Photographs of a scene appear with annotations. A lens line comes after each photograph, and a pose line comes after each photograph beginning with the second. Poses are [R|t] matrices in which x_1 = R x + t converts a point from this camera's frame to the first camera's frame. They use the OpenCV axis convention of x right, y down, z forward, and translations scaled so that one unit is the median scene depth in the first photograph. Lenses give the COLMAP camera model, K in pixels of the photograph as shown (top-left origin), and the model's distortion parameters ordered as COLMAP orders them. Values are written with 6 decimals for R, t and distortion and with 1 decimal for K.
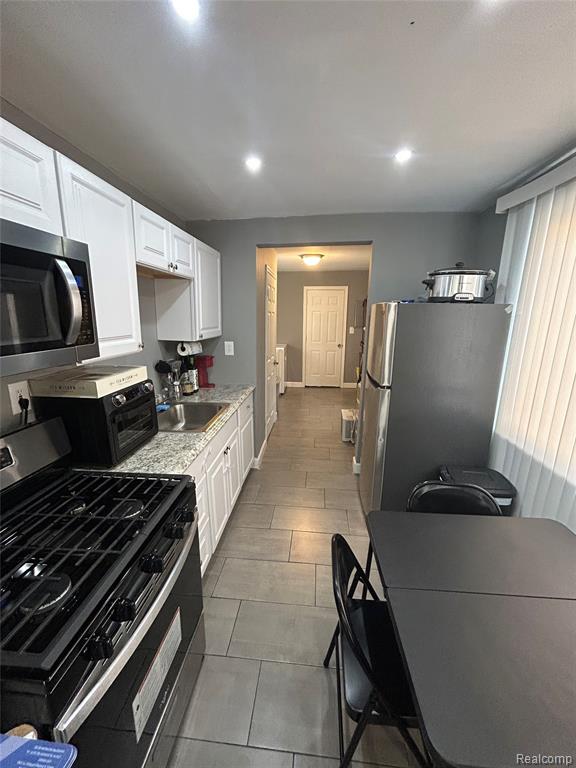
lens RADIAL K [[313.0, 0, 286.2], [0, 313.0, 389.1], [0, 0, 1]] dist [-0.000483, -0.000314]
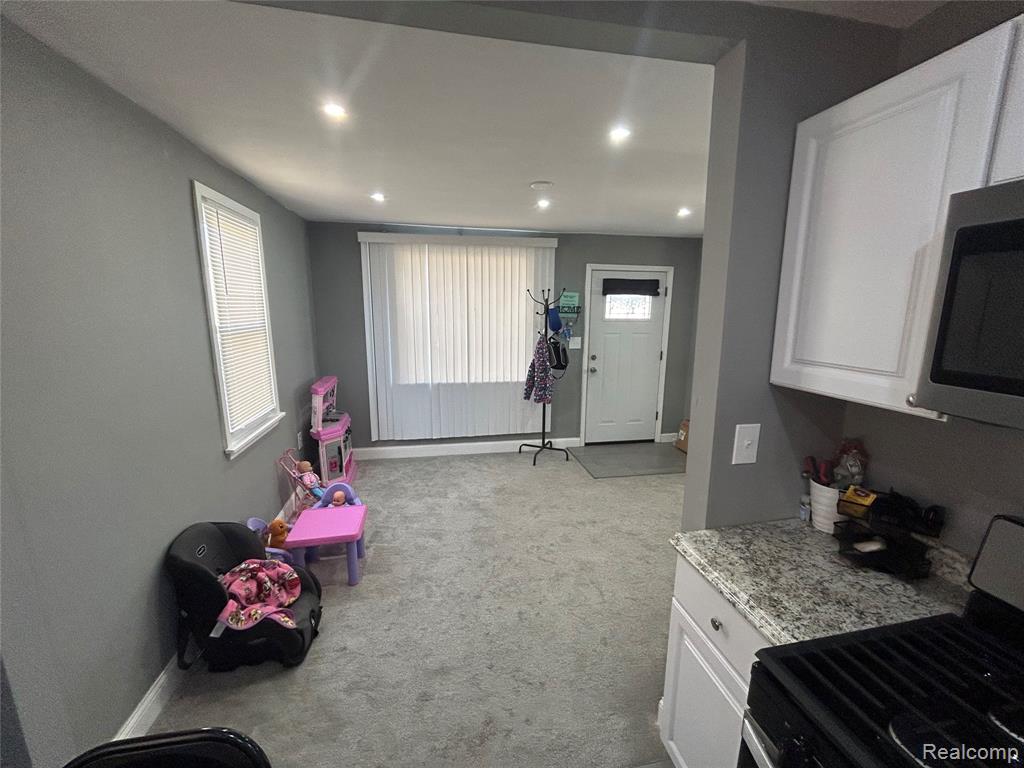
lens RADIAL K [[417.3, 0, 512.9], [0, 417.3, 385.7], [0, 0, 1]] dist [-0.000483, -0.000314]
pose [[0.957567, -0.055656, 0.282787, -0.595370], [0.067834, 0.997136, -0.033448, -0.215080], [-0.280116, 0.051211, 0.958599, 0.741444]]
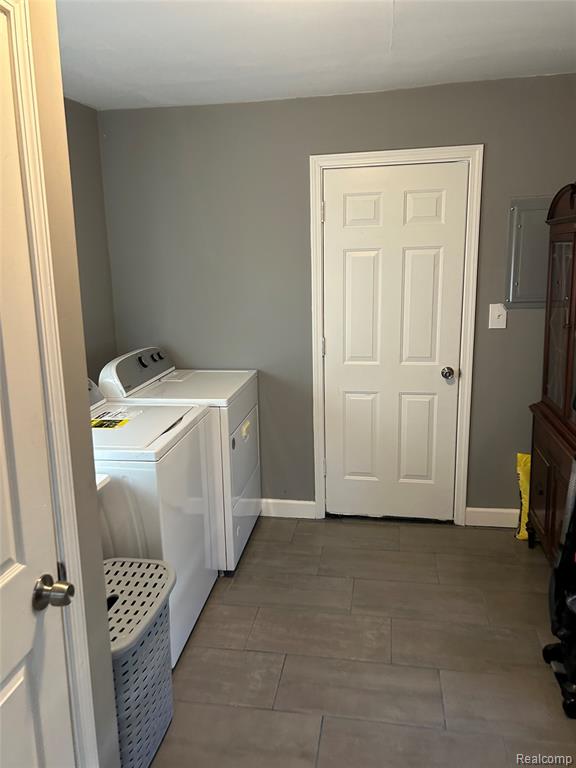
lens RADIAL K [[579.9, 0, 279.8], [0, 579.9, 382.5], [0, 0, 1]] dist [0.027562, -0.025980]
pose [[0.996544, -0.015420, -0.081621, 0.143337], [0.012885, 0.999421, -0.031497, -0.253267], [0.082059, 0.030337, 0.996166, 1.067628]]
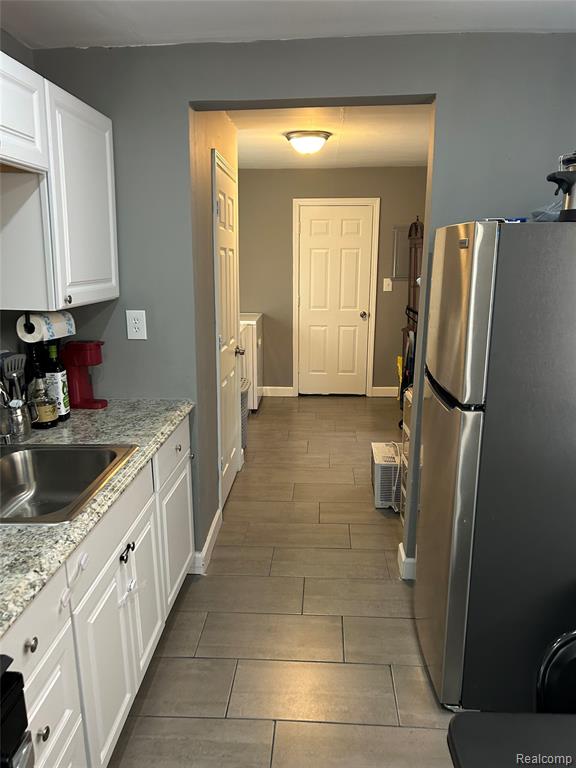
lens RADIAL K [[579.9, 0, 286.2], [0, 579.9, 398.1], [0, 0, 1]] dist [0.027562, -0.025980]
pose [[0.999152, -0.016108, 0.037899, 0.008195], [0.015922, 0.999860, 0.005201, -0.019503], [-0.037978, -0.004593, 0.999268, 0.108451]]
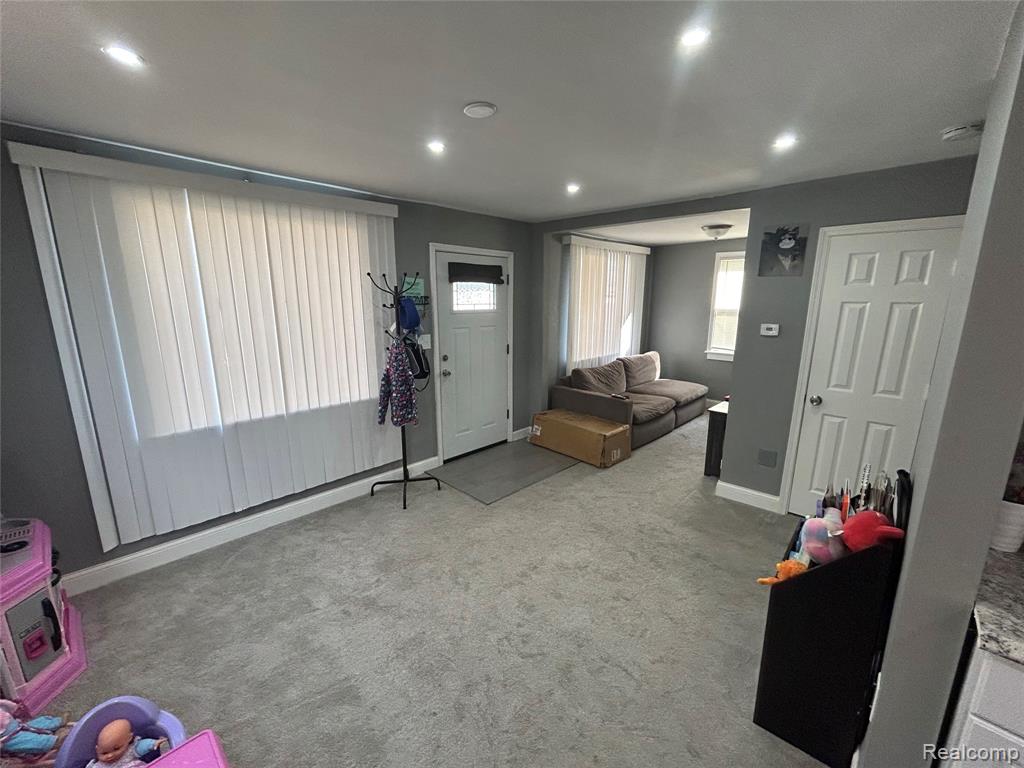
lens RADIAL K [[417.3, 0, 514.3], [0, 417.3, 385.0], [0, 0, 1]] dist [-0.000483, -0.000314]
pose [[0.621253, -0.171477, 0.764618, -0.732047], [0.183739, 0.980437, 0.070589, -0.324505], [-0.761764, 0.096637, 0.640606, 1.175182]]
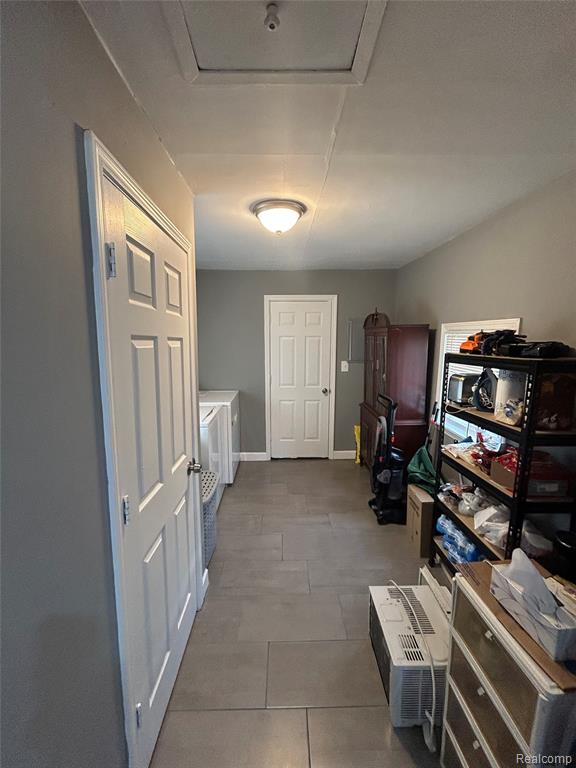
lens RADIAL K [[313.0, 0, 285.8], [0, 313.0, 381.6], [0, 0, 1]] dist [-0.000483, -0.000314]
pose [[0.993376, -0.021546, 0.112867, 0.054733], [0.032834, 0.994533, -0.099131, -0.215116], [-0.110114, 0.102180, 0.988653, 0.876103]]
